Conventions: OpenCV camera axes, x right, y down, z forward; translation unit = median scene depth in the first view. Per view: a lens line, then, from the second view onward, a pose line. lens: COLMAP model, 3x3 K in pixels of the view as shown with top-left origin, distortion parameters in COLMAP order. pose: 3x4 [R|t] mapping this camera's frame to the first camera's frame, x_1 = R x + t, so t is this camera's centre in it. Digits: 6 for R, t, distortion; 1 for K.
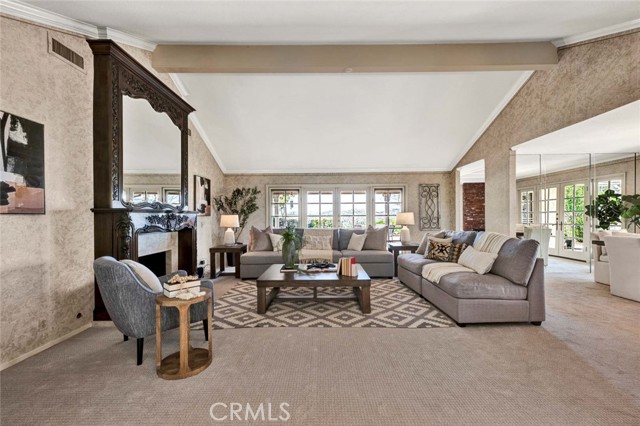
lens RADIAL K [[263.0, 0, 320.0], [0, 263.0, 214.9], [0, 0, 1]] dist [-0.003086, -0.000315]
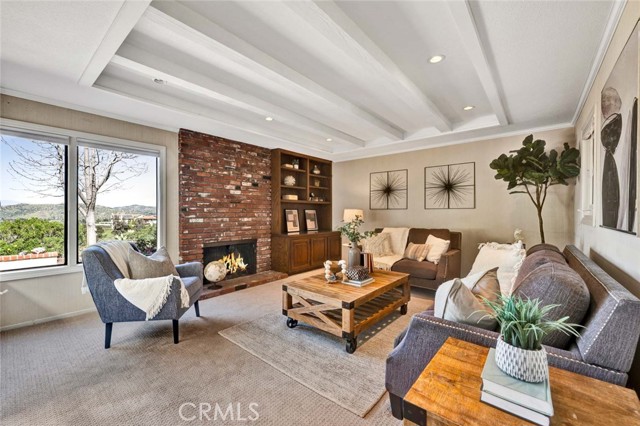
lens RADIAL K [[263.0, 0, 320.5], [0, 263.0, 212.4], [0, 0, 1]] dist [-0.003086, -0.000315]
pose [[0.640940, 0.000571, 0.767591, 0.379899], [-0.006215, 0.999971, 0.004446, 0.000333], [-0.767566, -0.007620, 0.640924, 0.588445]]
